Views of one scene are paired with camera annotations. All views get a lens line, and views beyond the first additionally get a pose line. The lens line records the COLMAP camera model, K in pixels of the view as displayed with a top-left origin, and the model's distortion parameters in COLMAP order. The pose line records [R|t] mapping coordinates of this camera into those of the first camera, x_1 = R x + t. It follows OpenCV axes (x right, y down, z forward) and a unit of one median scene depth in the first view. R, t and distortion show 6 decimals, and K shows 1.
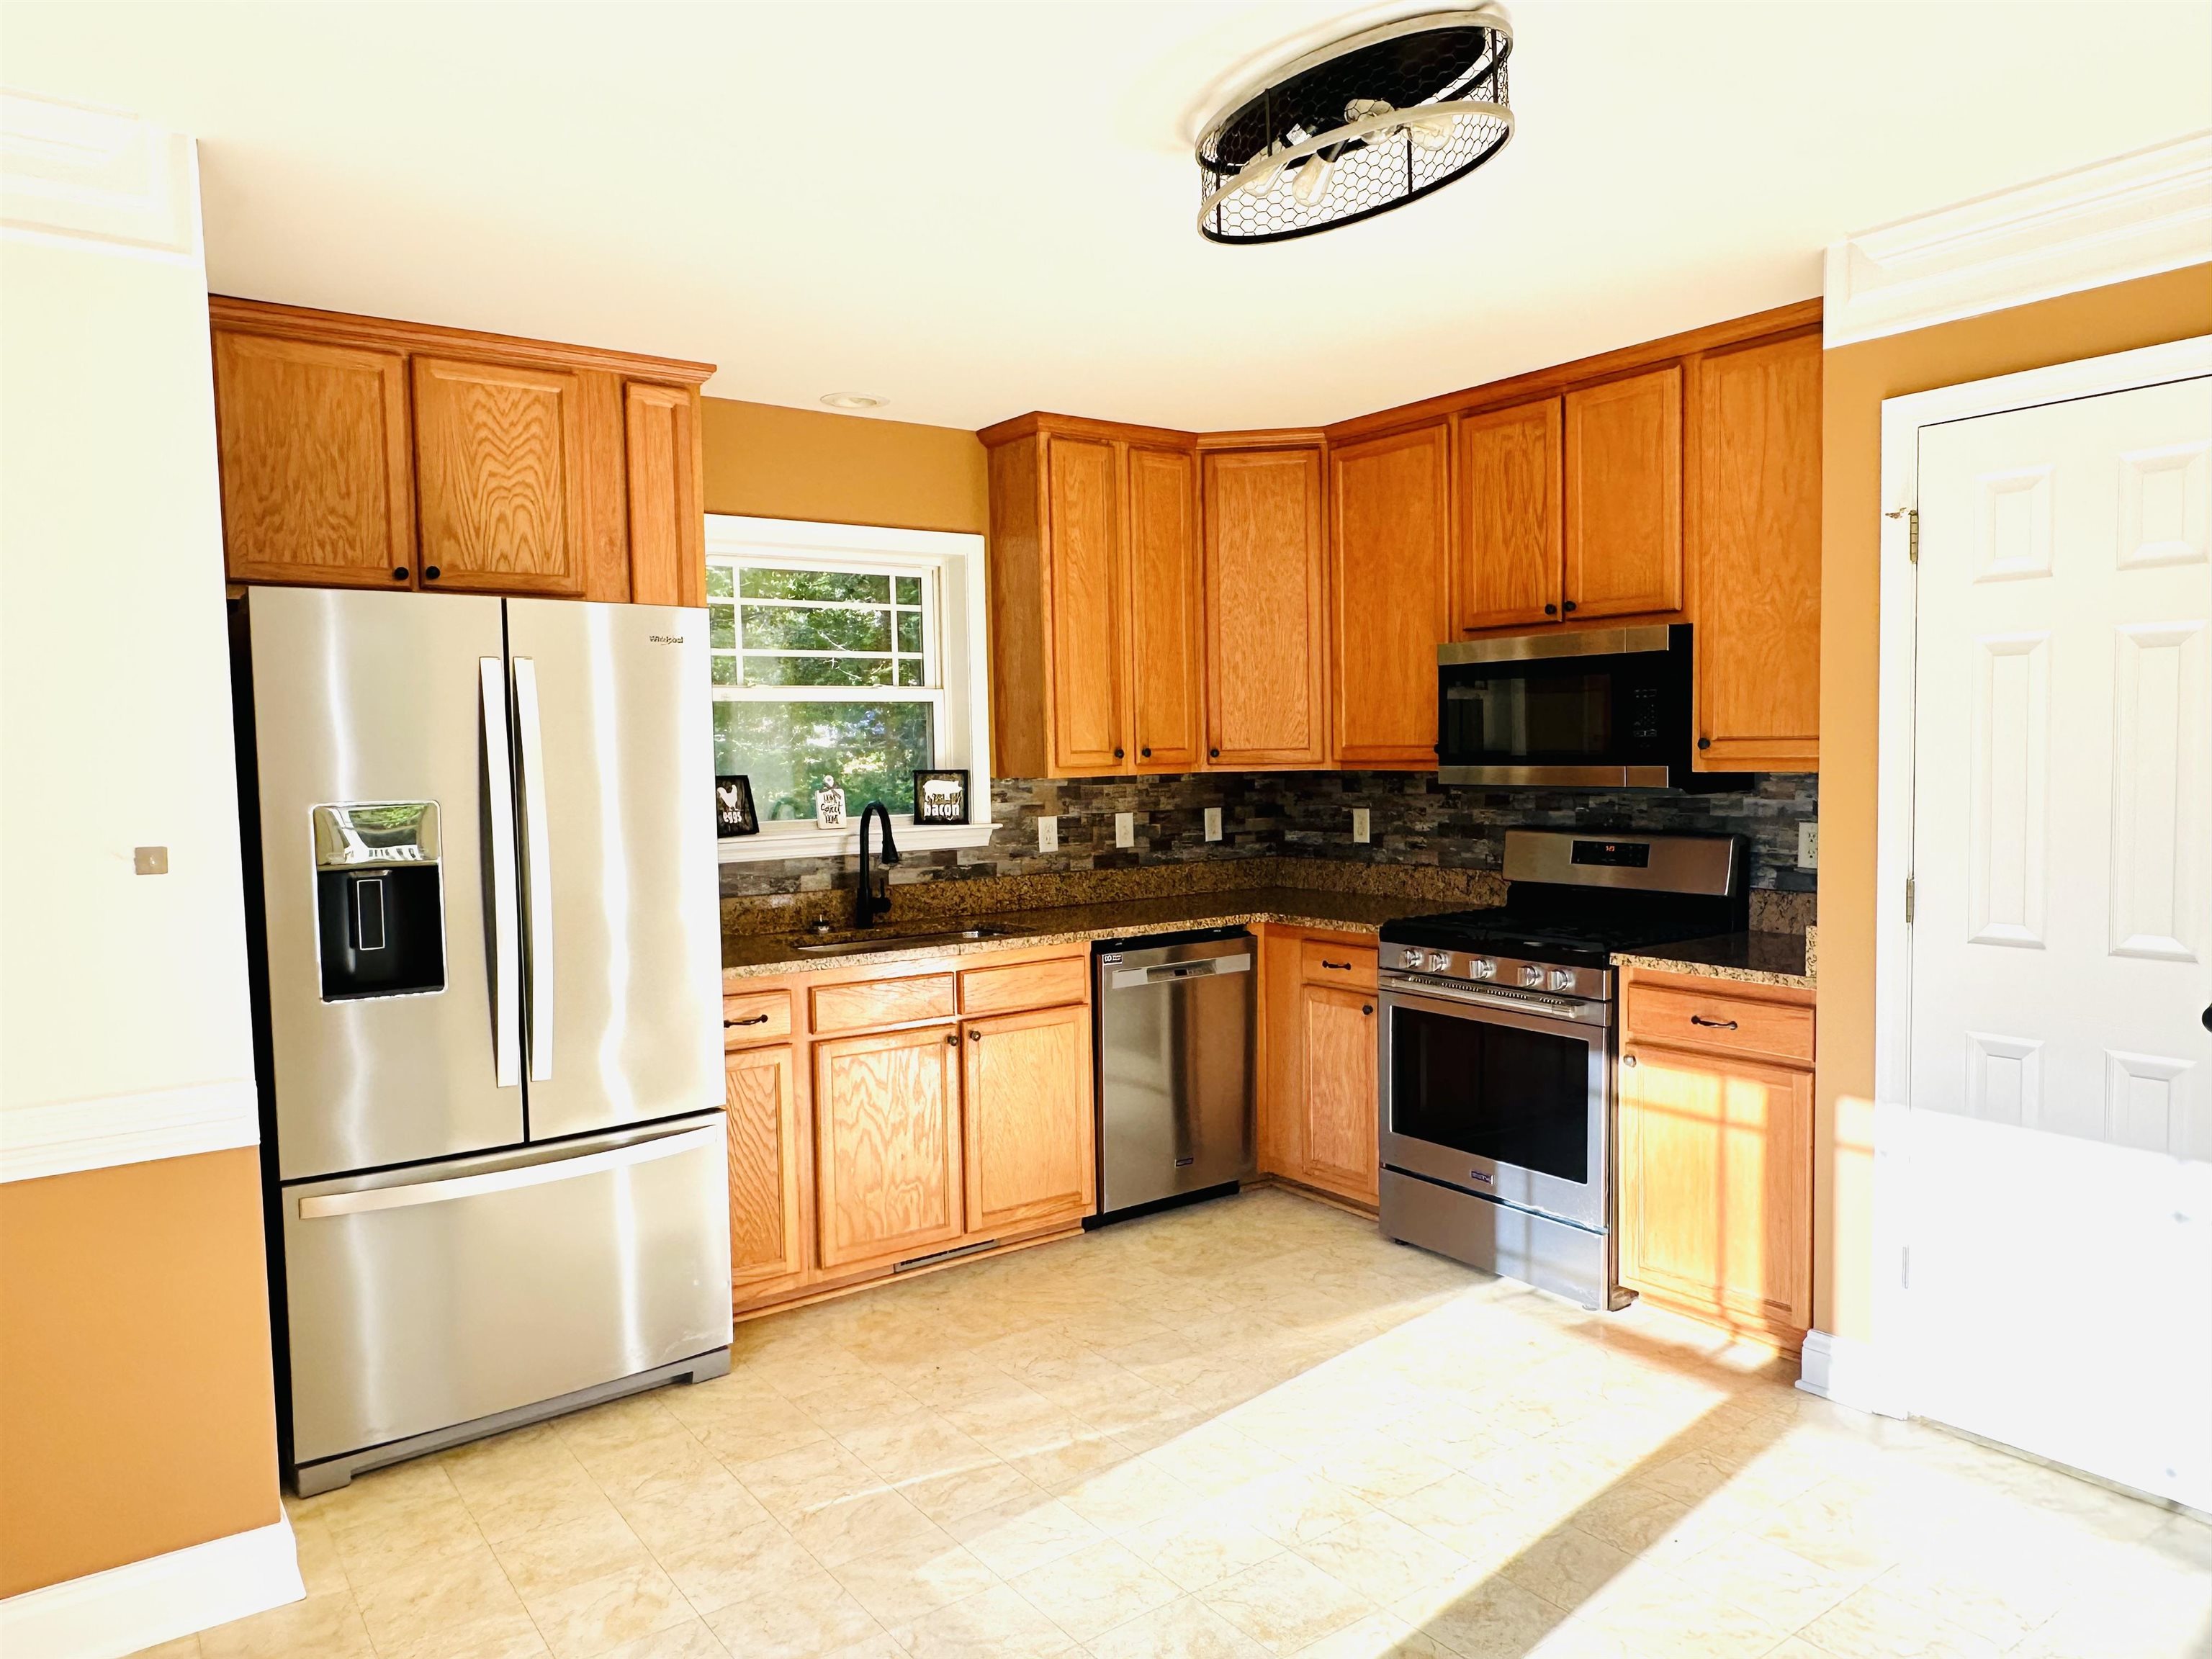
lens RADIAL K [[1480.8, 0, 1112.9], [0, 1480.8, 832.6], [0, 0, 1]] dist [-0.005990, -0.001719]
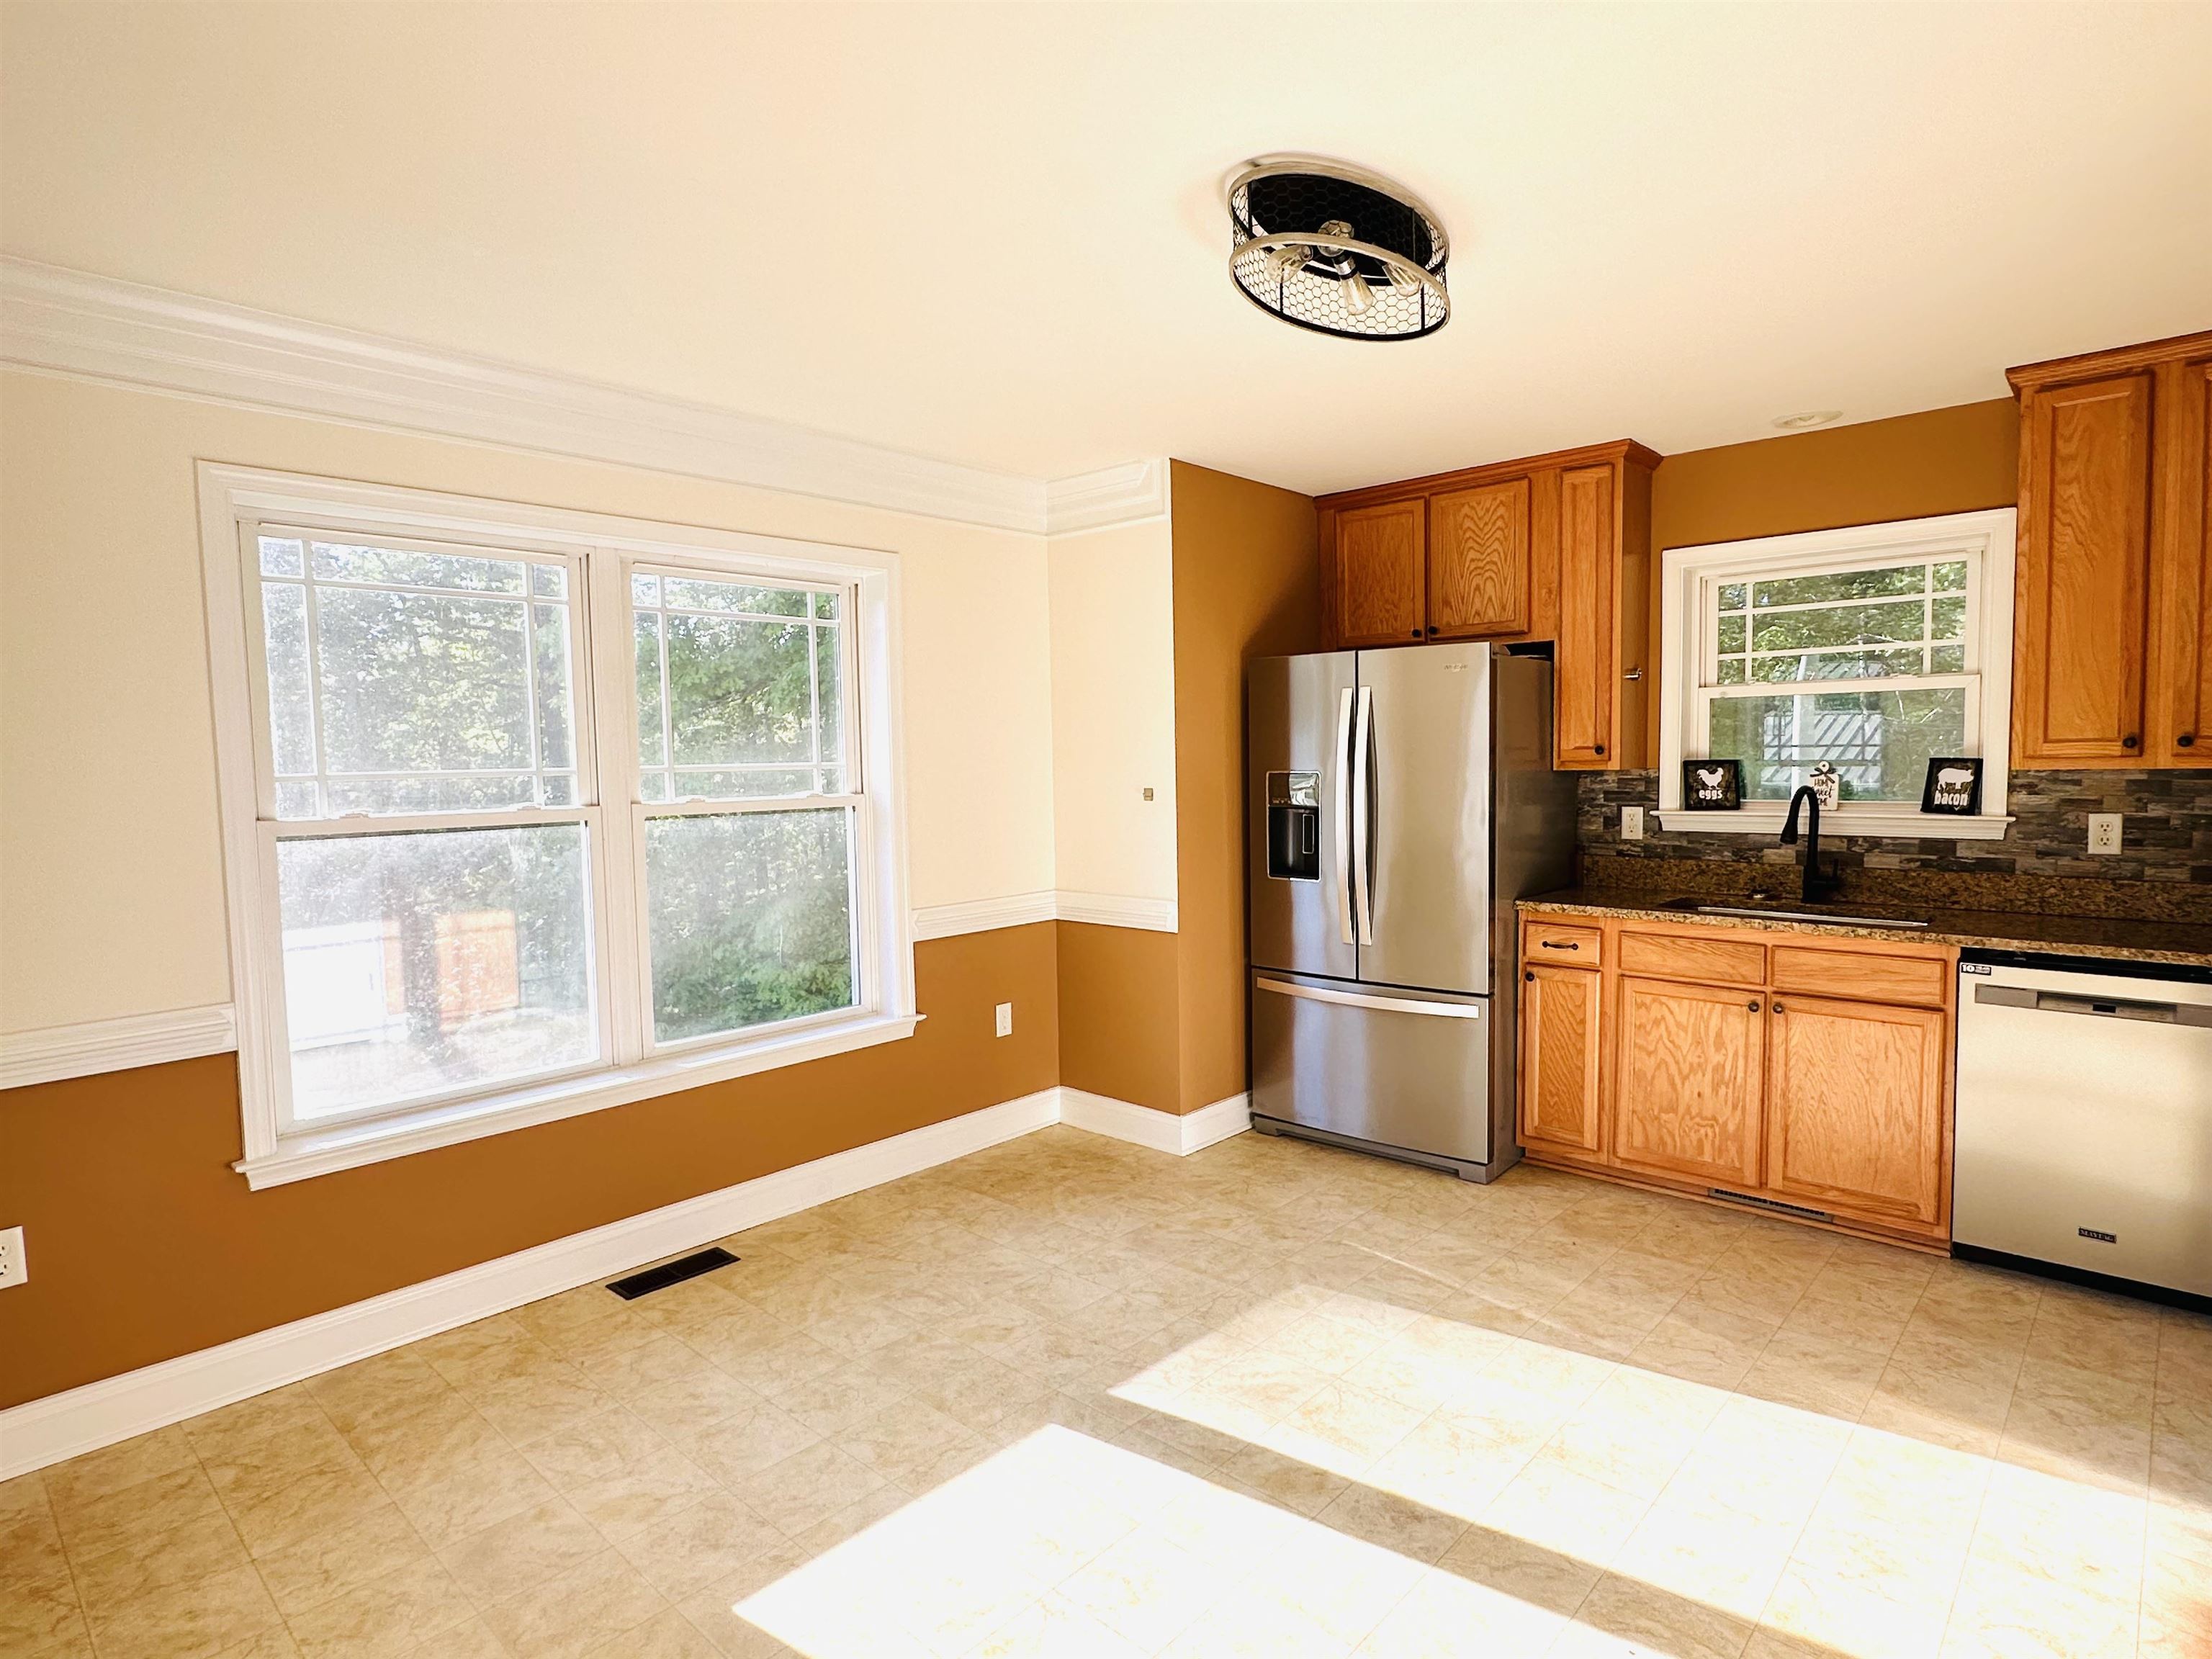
lens RADIAL K [[1178.8, 0, 1112.4], [0, 1178.8, 831.7], [0, 0, 1]] dist [-0.001159, 0.000223]
pose [[0.193973, 0.078256, -0.977881, 0.574518], [-0.043470, 0.996520, 0.071124, -0.026722], [0.980043, 0.028712, 0.196700, 0.323038]]
